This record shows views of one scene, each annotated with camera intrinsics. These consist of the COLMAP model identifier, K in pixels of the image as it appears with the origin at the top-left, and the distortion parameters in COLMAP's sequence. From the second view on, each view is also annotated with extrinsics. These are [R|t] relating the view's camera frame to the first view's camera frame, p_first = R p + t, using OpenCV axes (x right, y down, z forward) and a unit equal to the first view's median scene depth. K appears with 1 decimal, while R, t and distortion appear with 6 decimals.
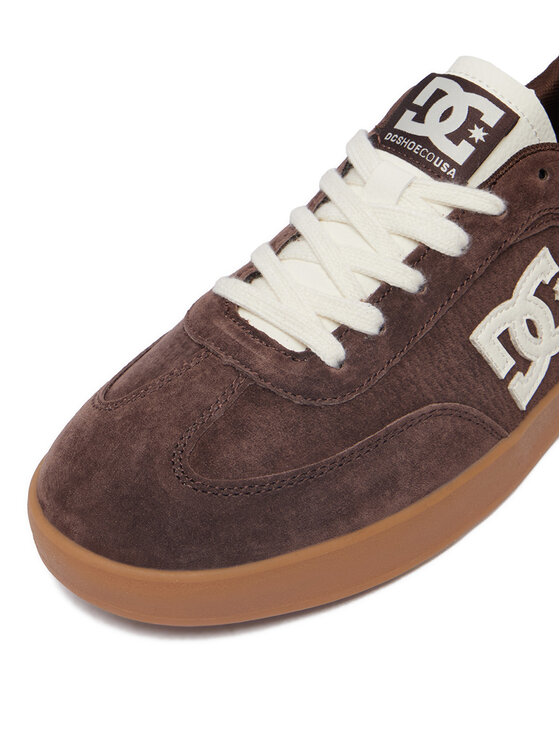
lens RADIAL K [[1332.5, 0, 276.9], [0, 1332.5, 372.4], [0, 0, 1]] dist [-0.151664, 0.000000]
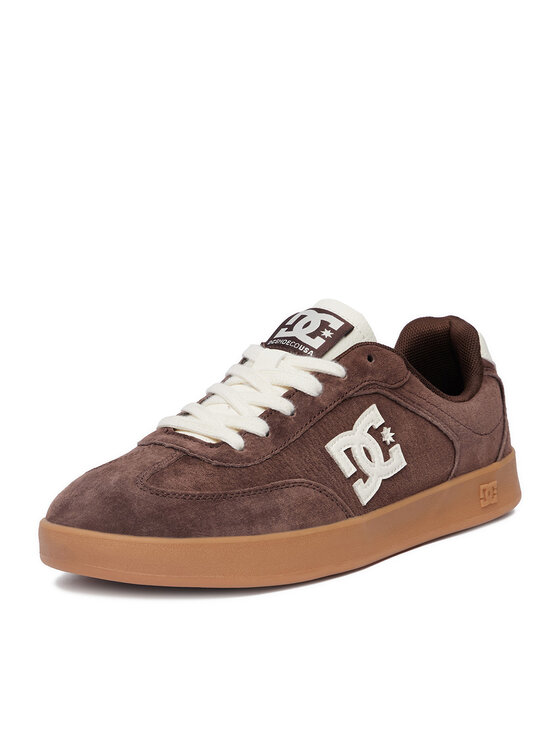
lens RADIAL K [[1365.0, 0, 281.4], [0, 1365.0, 373.3], [0, 0, 1]] dist [-0.281142, 0.000000]
pose [[0.996376, 0.005735, 0.084860, -0.038873], [0.026670, 0.926339, -0.375744, 0.483295], [-0.080764, 0.376646, 0.922830, -0.477466]]
